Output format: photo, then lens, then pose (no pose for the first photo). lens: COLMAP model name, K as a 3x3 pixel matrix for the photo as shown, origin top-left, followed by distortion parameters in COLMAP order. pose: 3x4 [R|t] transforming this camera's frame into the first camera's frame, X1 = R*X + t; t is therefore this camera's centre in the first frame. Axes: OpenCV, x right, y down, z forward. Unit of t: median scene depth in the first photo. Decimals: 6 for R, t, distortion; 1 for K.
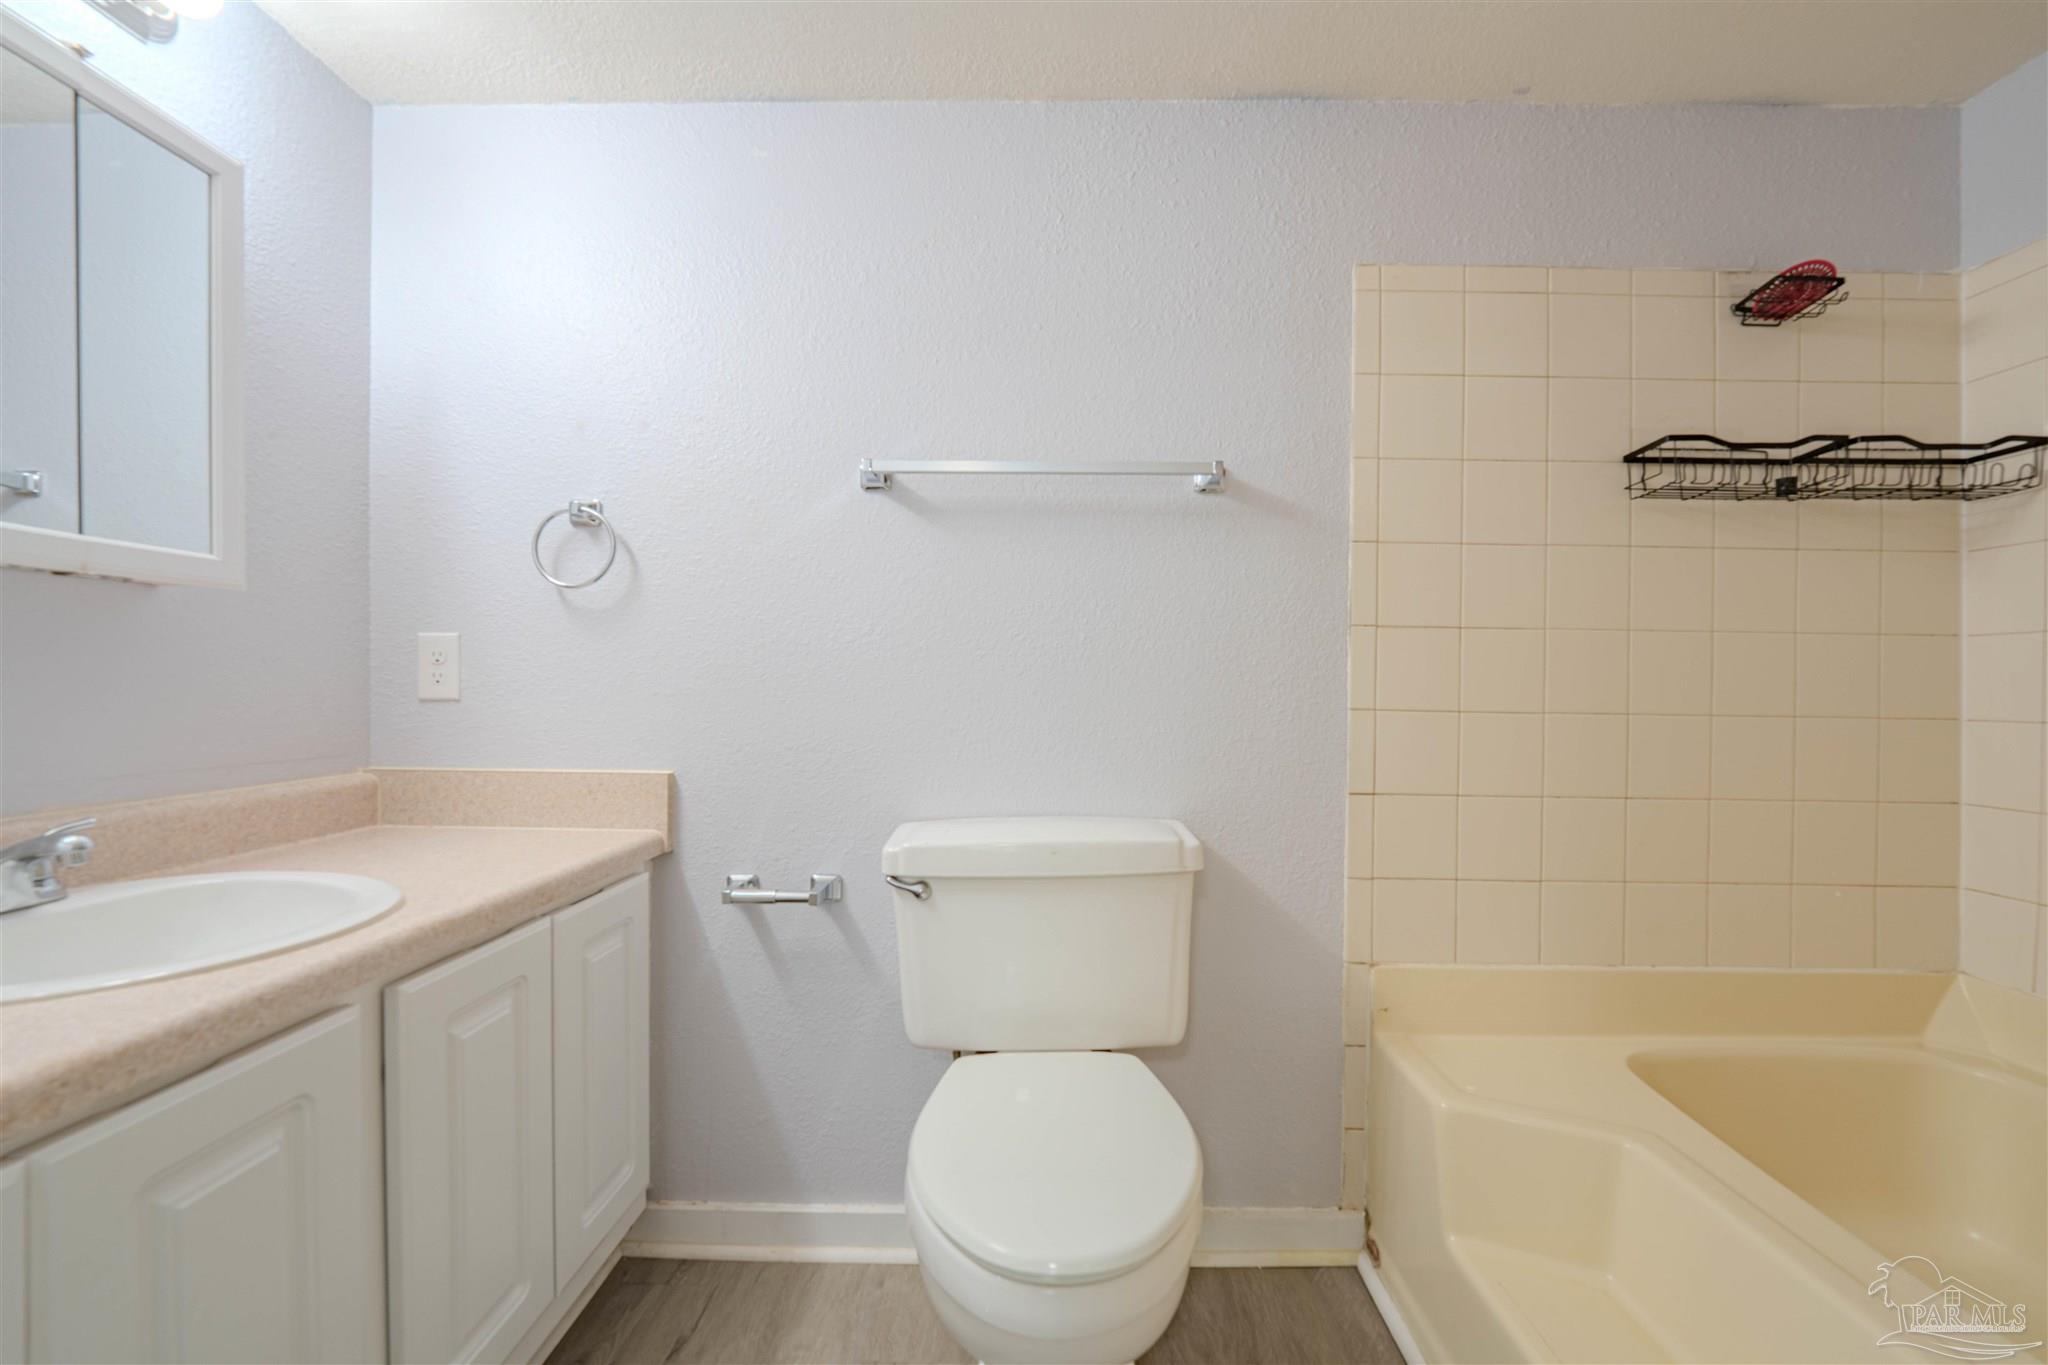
lens RADIAL K [[841.0, 0, 1045.2], [0, 841.0, 682.6], [0, 0, 1]] dist [-0.011779, -0.000752]
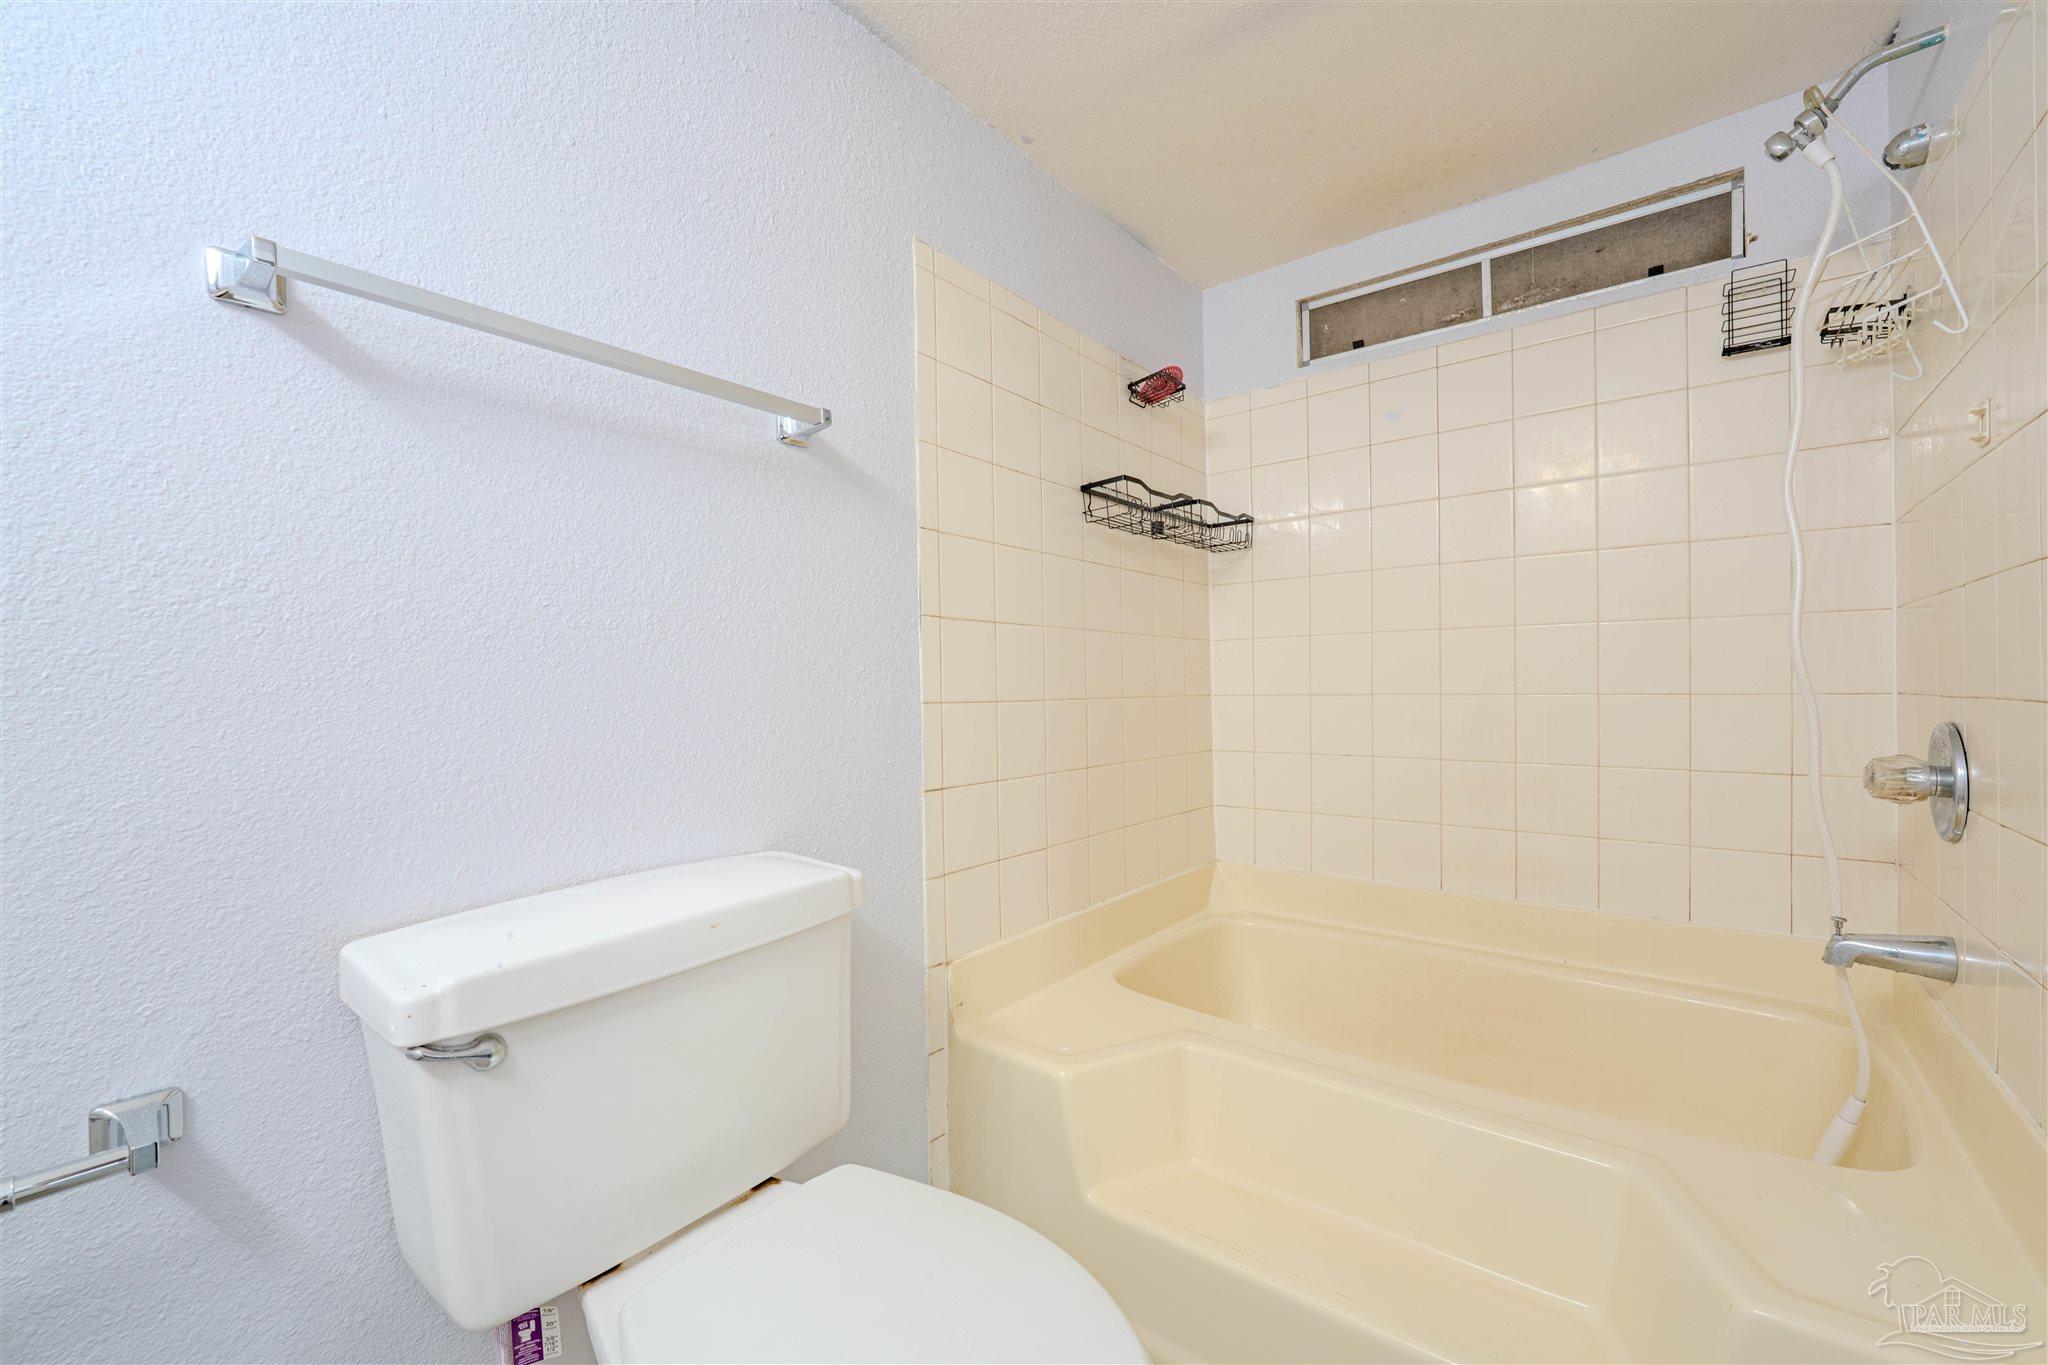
lens RADIAL K [[841.0, 0, 1028.6], [0, 841.0, 675.3], [0, 0, 1]] dist [-0.011779, -0.000752]
pose [[0.605516, -0.010207, 0.795768, -0.328069], [0.005725, 0.999948, 0.008469, -0.007479], [-0.795813, -0.000572, 0.605542, 0.329341]]
